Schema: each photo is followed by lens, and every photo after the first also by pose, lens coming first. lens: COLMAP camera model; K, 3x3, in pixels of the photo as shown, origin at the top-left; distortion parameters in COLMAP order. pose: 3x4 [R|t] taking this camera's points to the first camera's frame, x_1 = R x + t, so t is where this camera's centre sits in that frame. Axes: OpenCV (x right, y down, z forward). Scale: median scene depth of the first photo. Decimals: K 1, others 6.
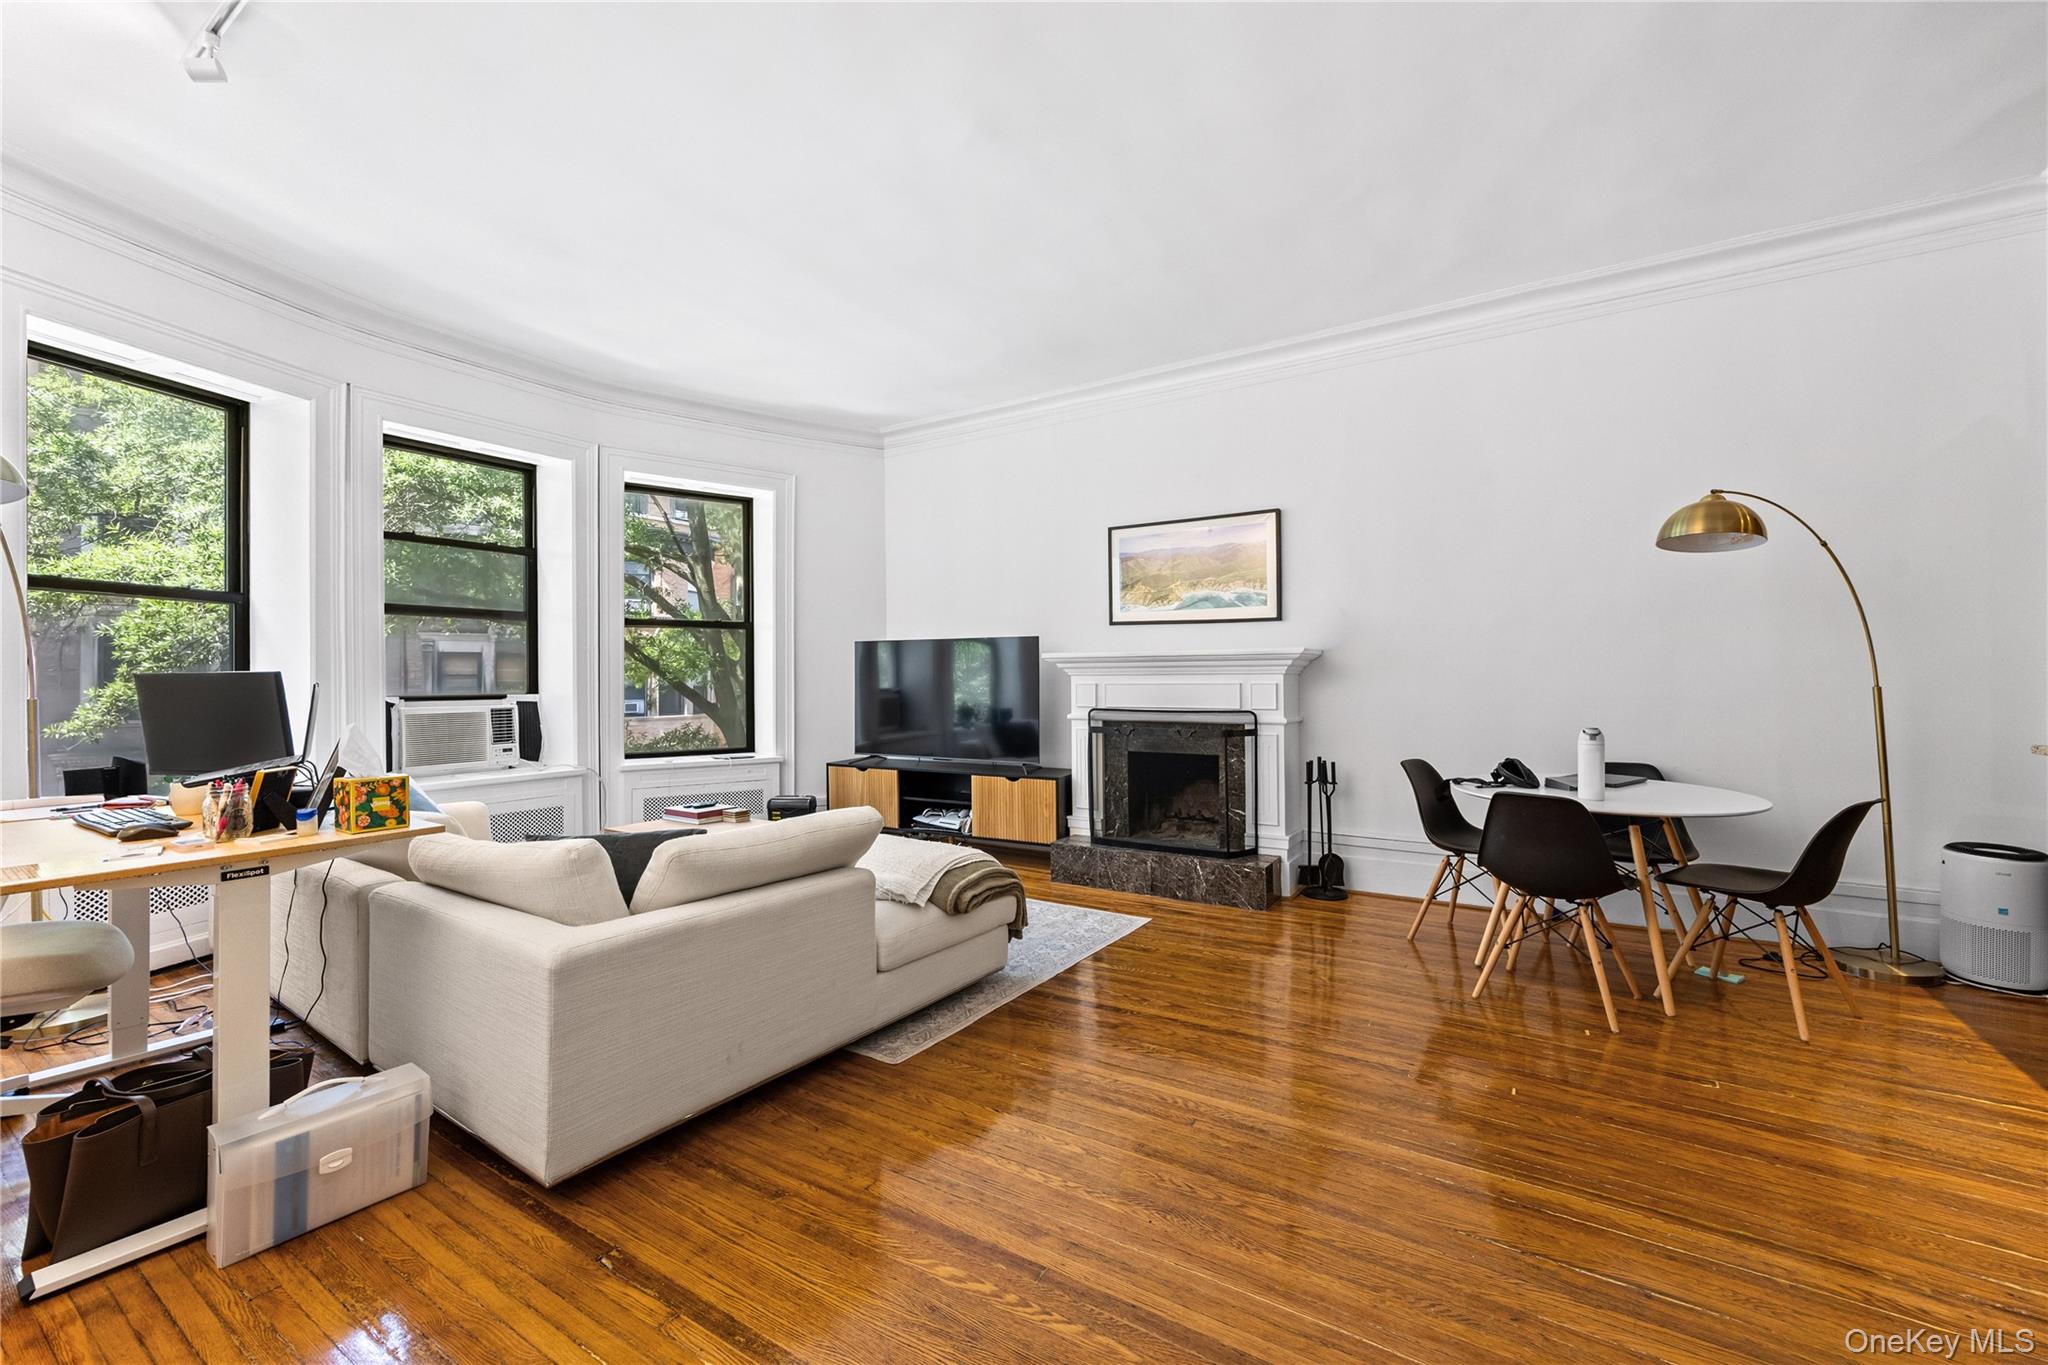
lens RADIAL K [[866.0, 0, 1028.2], [0, 866.0, 678.0], [0, 0, 1]] dist [-0.007141, -0.001054]
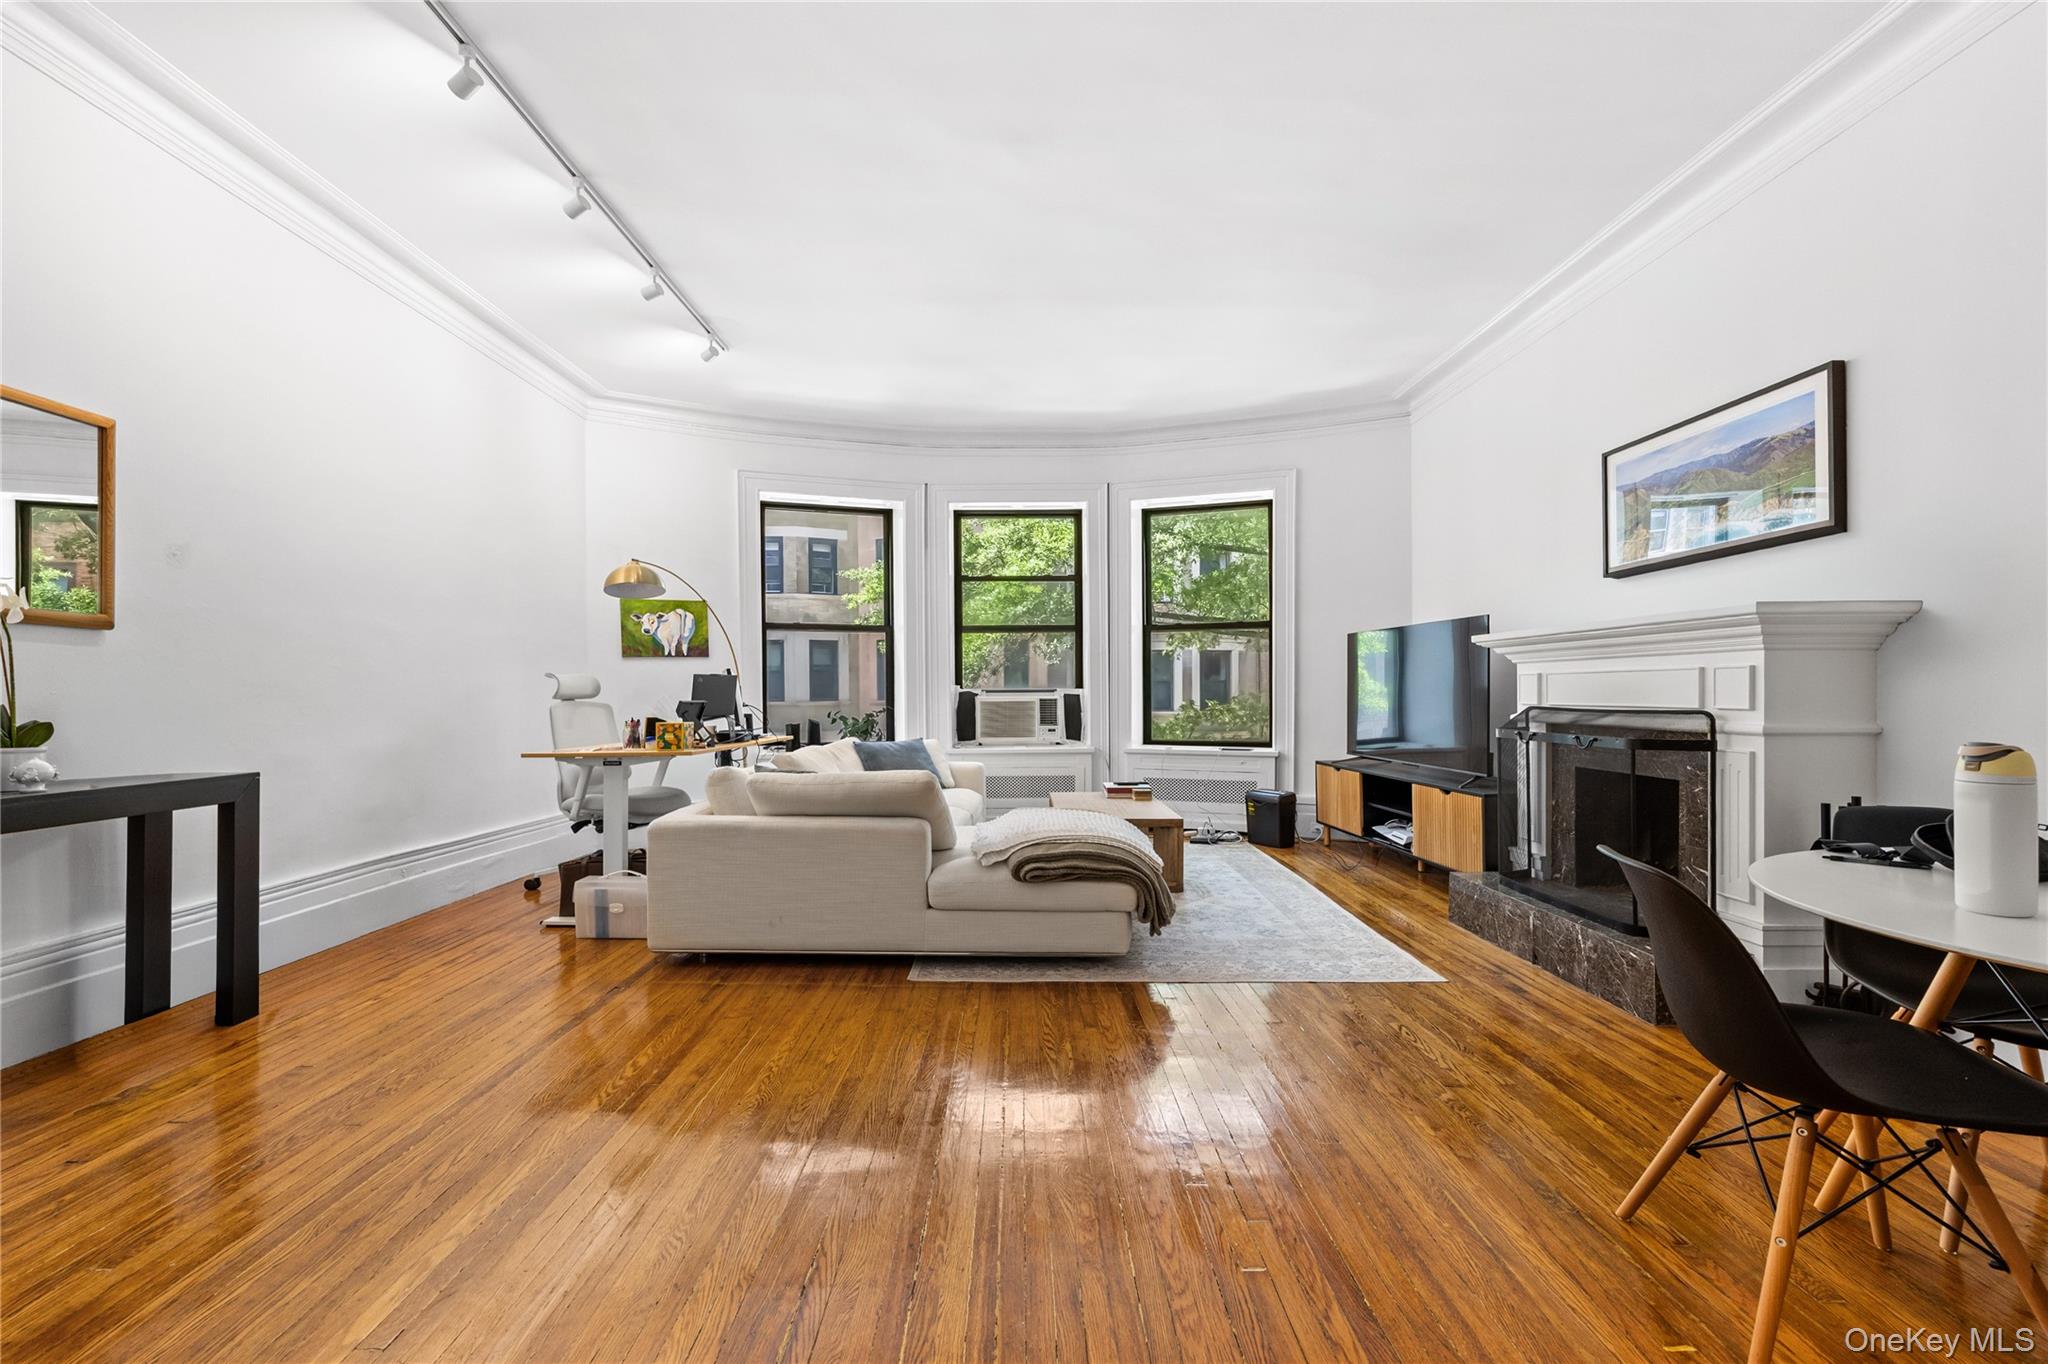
lens RADIAL K [[866.0, 0, 1023.8], [0, 866.0, 701.0], [0, 0, 1]] dist [-0.007141, -0.001054]
pose [[0.548577, 0.010059, -0.836039, 0.487998], [0.005672, 0.999860, 0.015752, 0.017216], [0.836081, -0.013383, 0.548443, 0.240973]]
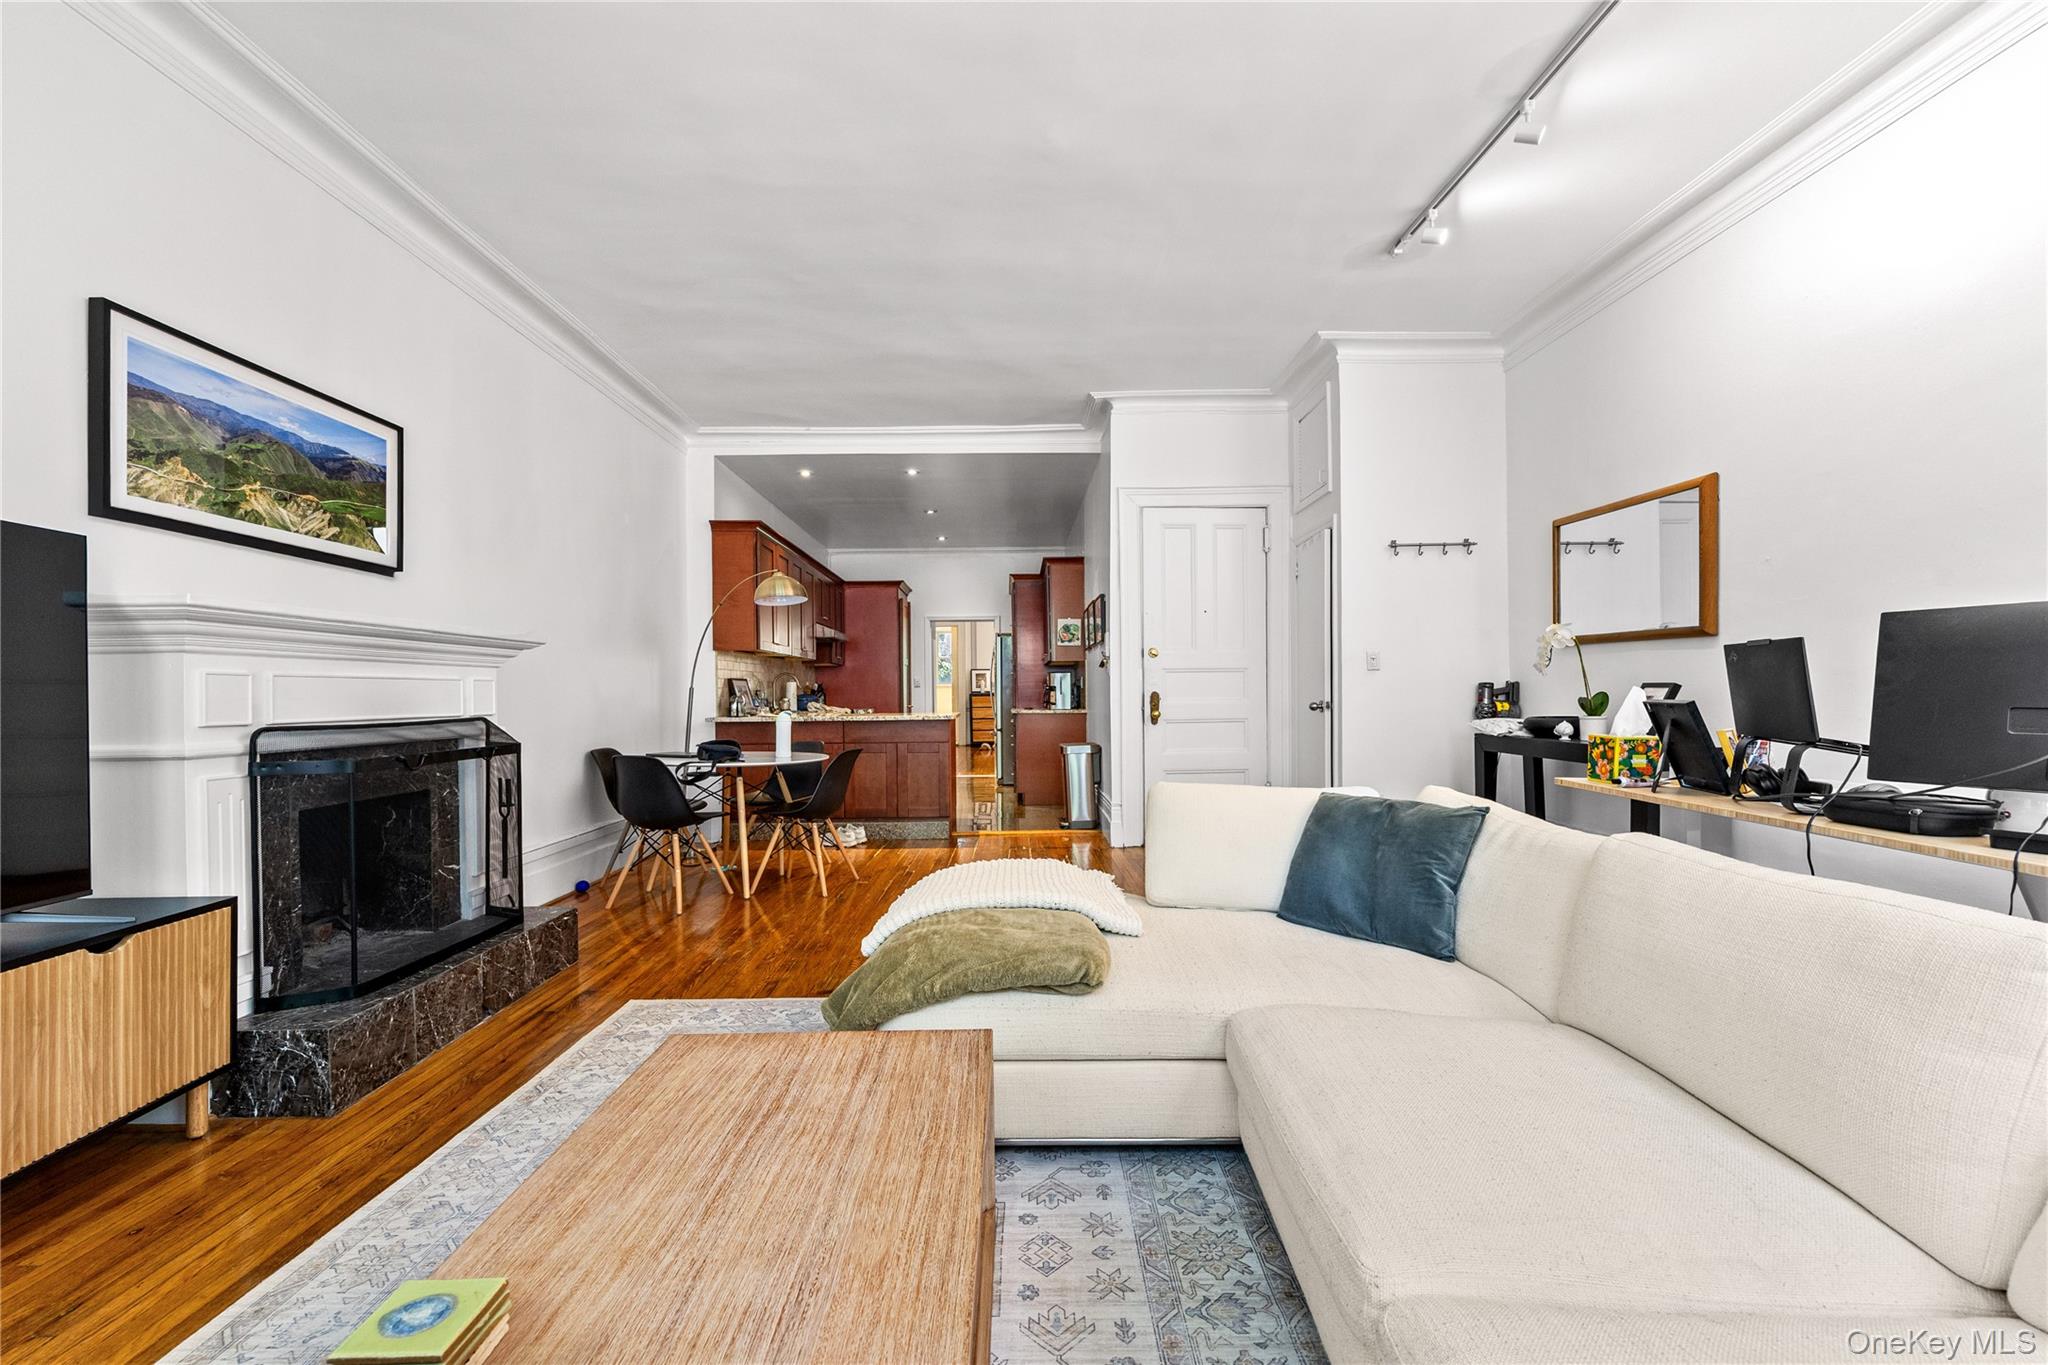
lens RADIAL K [[866.0, 0, 1026.0], [0, 866.0, 662.0], [0, 0, 1]] dist [-0.007141, -0.001054]
pose [[-0.552554, 0.042519, 0.832392, -0.558722], [0.020806, 0.999090, -0.037223, 0.029184], [-0.833218, -0.003249, -0.552936, 0.977002]]
